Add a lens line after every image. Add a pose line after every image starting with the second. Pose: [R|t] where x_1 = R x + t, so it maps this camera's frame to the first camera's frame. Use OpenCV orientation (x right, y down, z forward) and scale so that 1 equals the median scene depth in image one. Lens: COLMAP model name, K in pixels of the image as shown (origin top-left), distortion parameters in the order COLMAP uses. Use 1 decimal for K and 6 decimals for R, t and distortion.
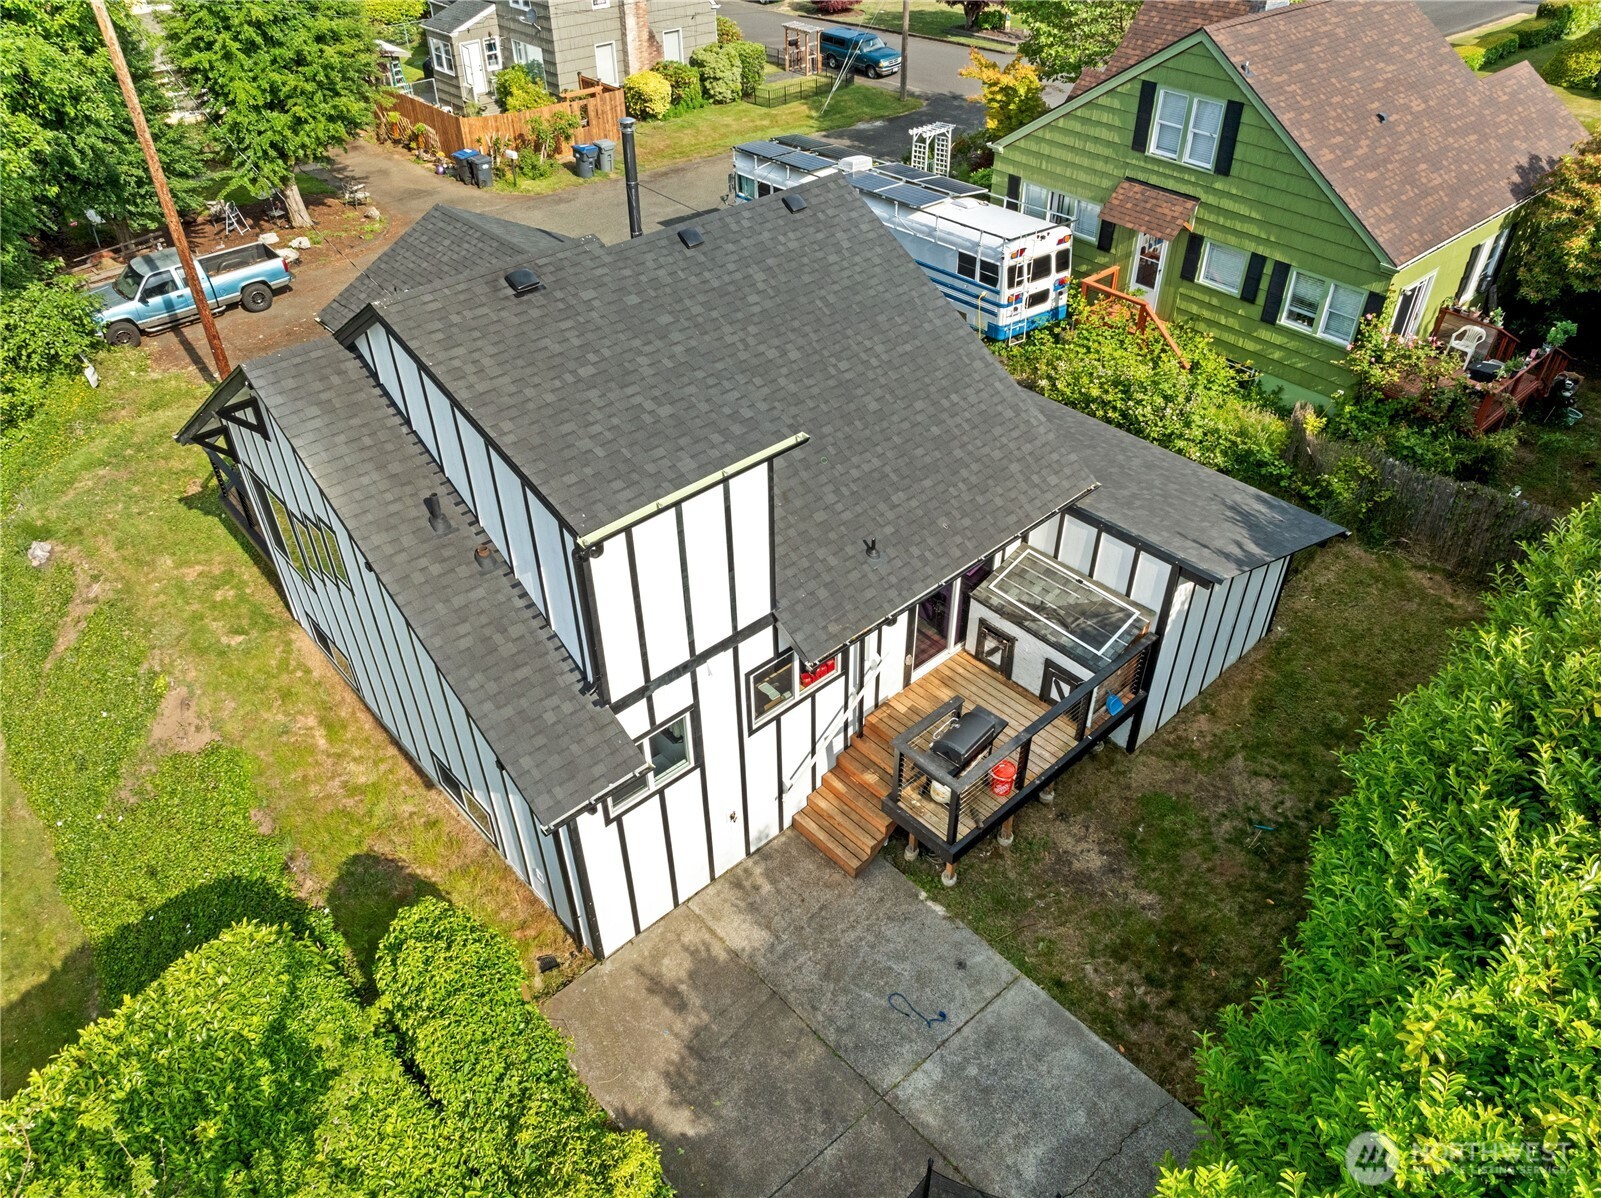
lens RADIAL K [[1123.8, 0, 802.4], [0, 1123.8, 592.7], [0, 0, 1]] dist [-0.034242, 0.003963]
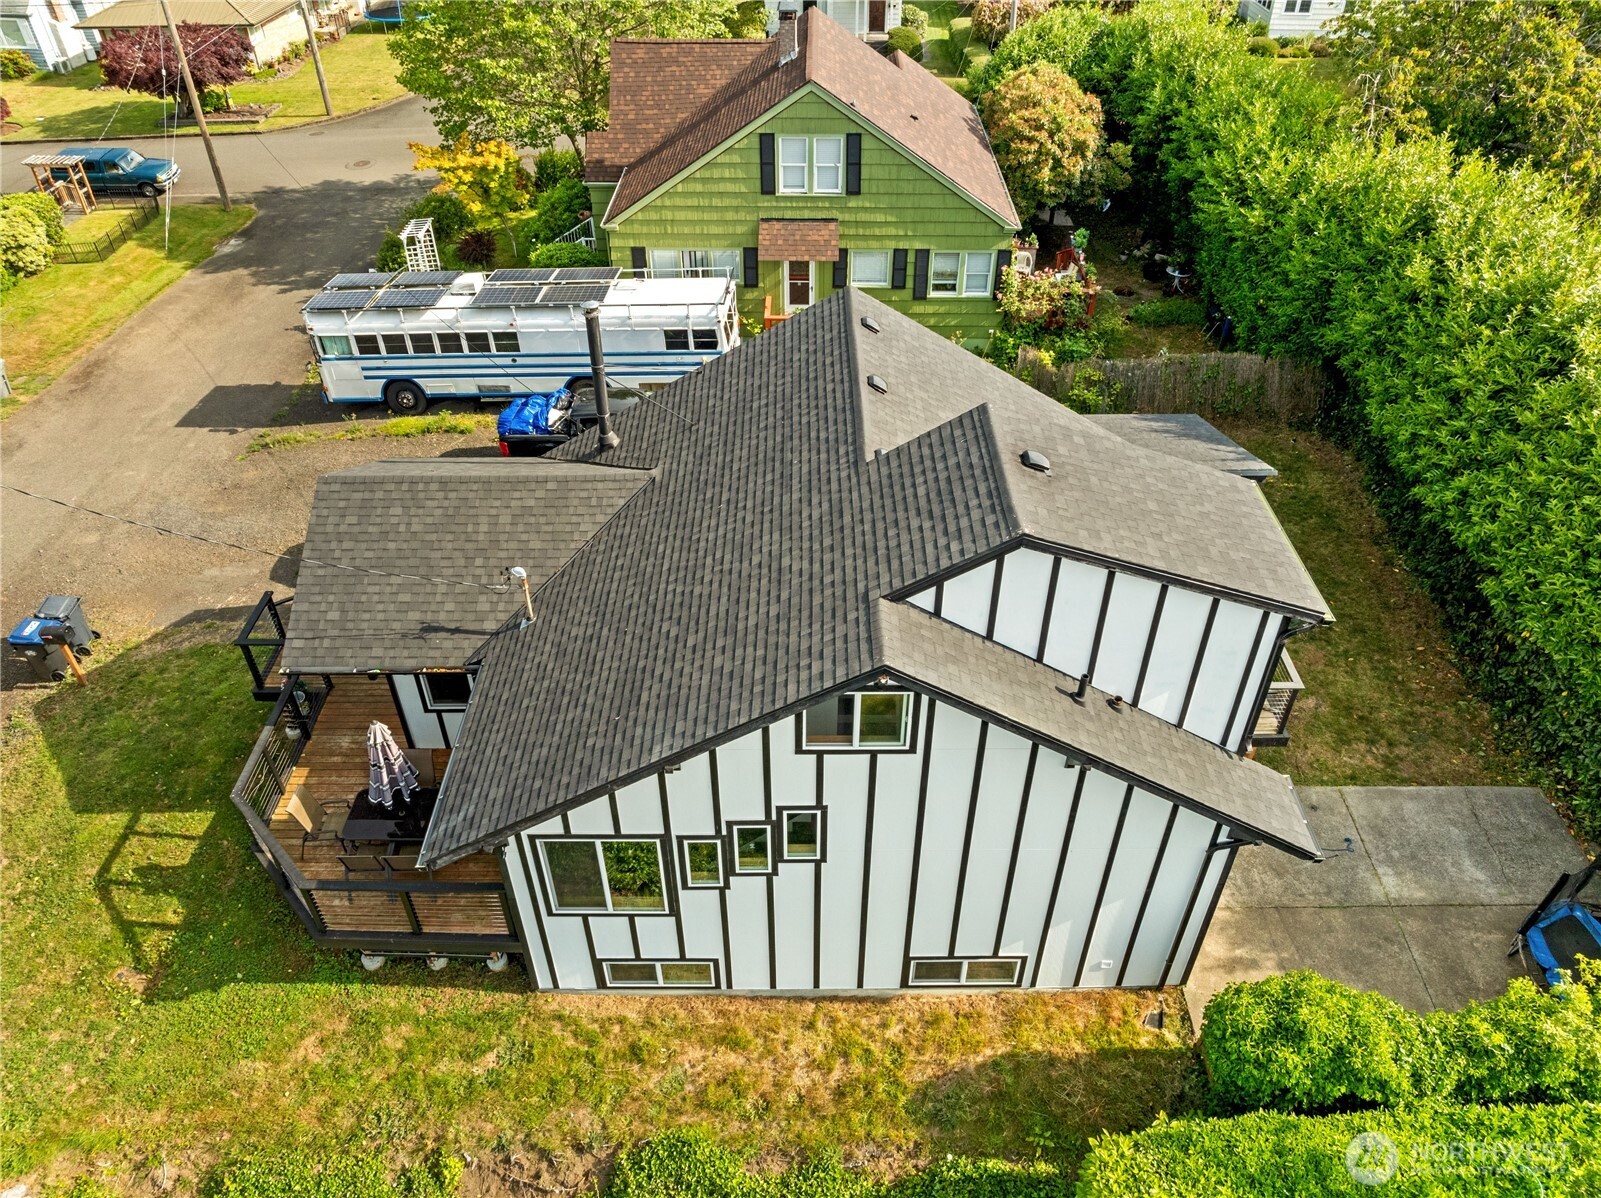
lens RADIAL K [[1123.8, 0, 805.9], [0, 1123.8, 602.9], [0, 0, 1]] dist [-0.034242, 0.003963]
pose [[0.673253, -0.460876, 0.578207, -0.526370], [0.456453, 0.874247, 0.165357, -0.213394], [-0.581705, 0.152597, 0.798958, 0.151004]]
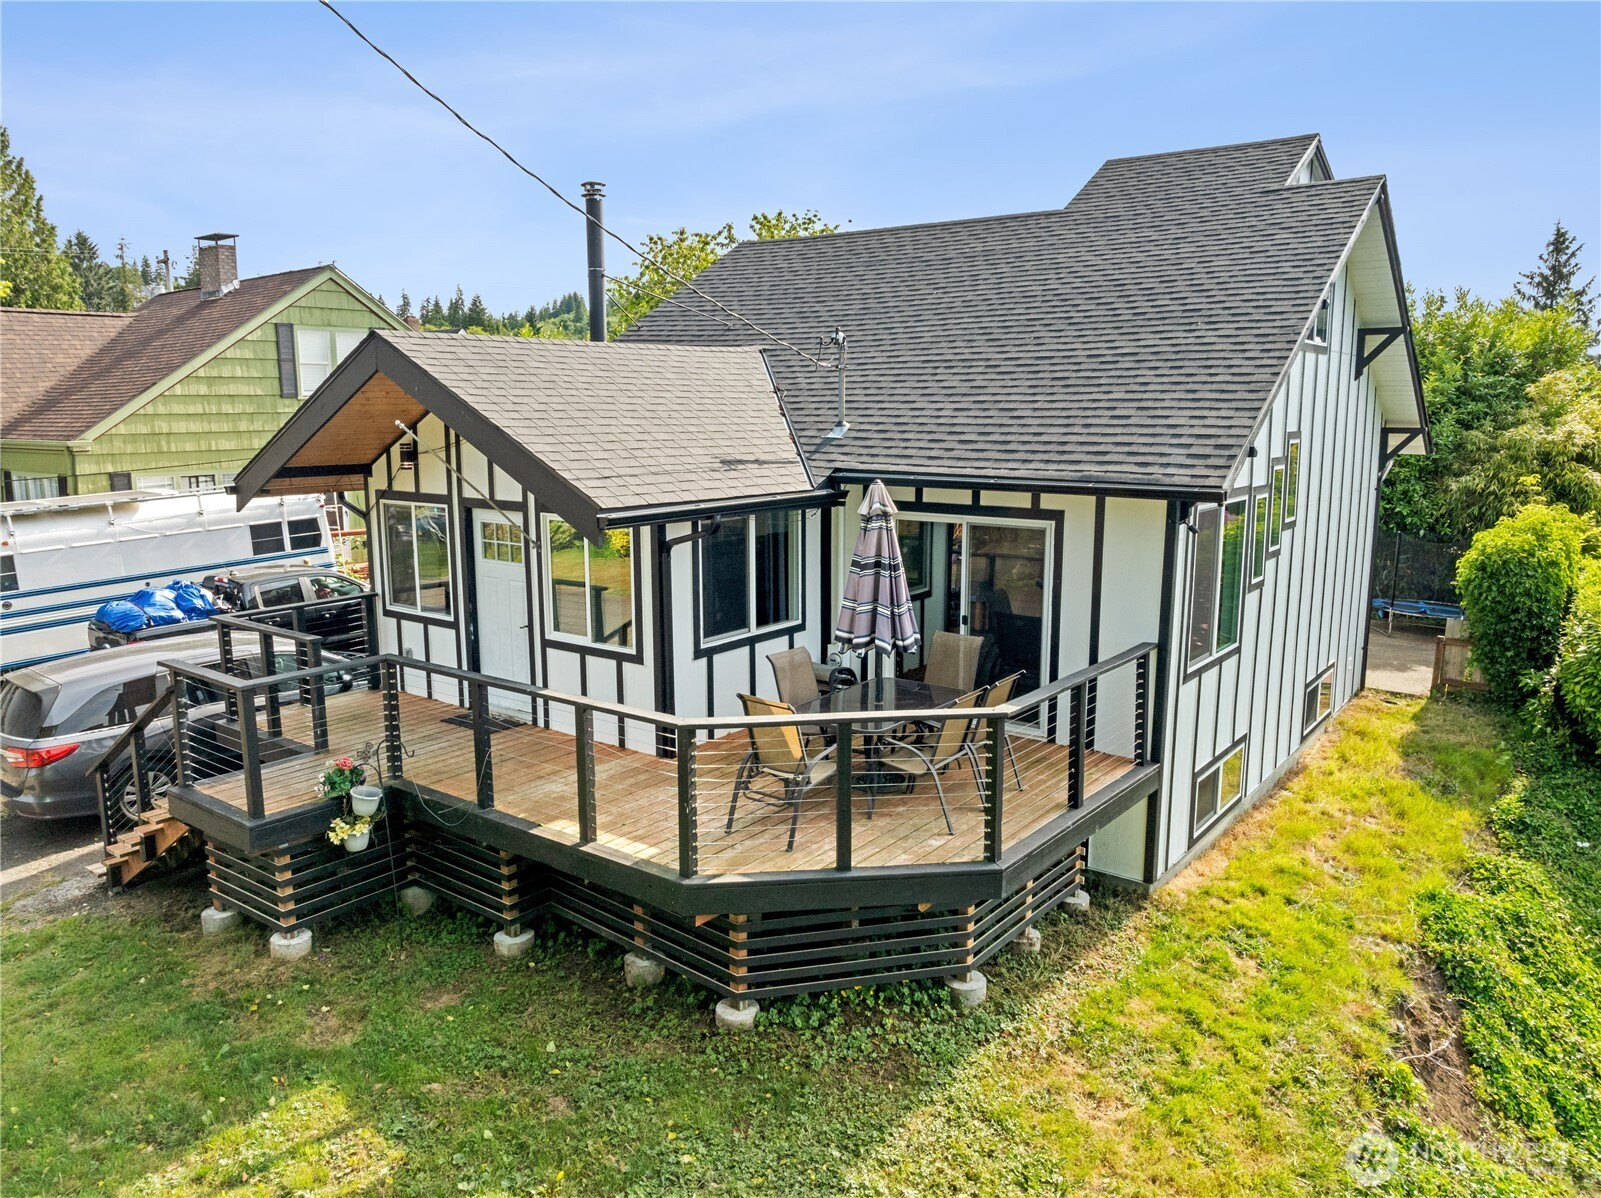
lens RADIAL K [[1123.8, 0, 800.6], [0, 1123.8, 598.2], [0, 0, 1]] dist [-0.034242, 0.003963]
pose [[-0.173089, -0.164921, 0.971000, -0.718070], [0.614733, 0.752180, 0.237337, -0.237576], [-0.769509, 0.637986, -0.028812, 0.834656]]
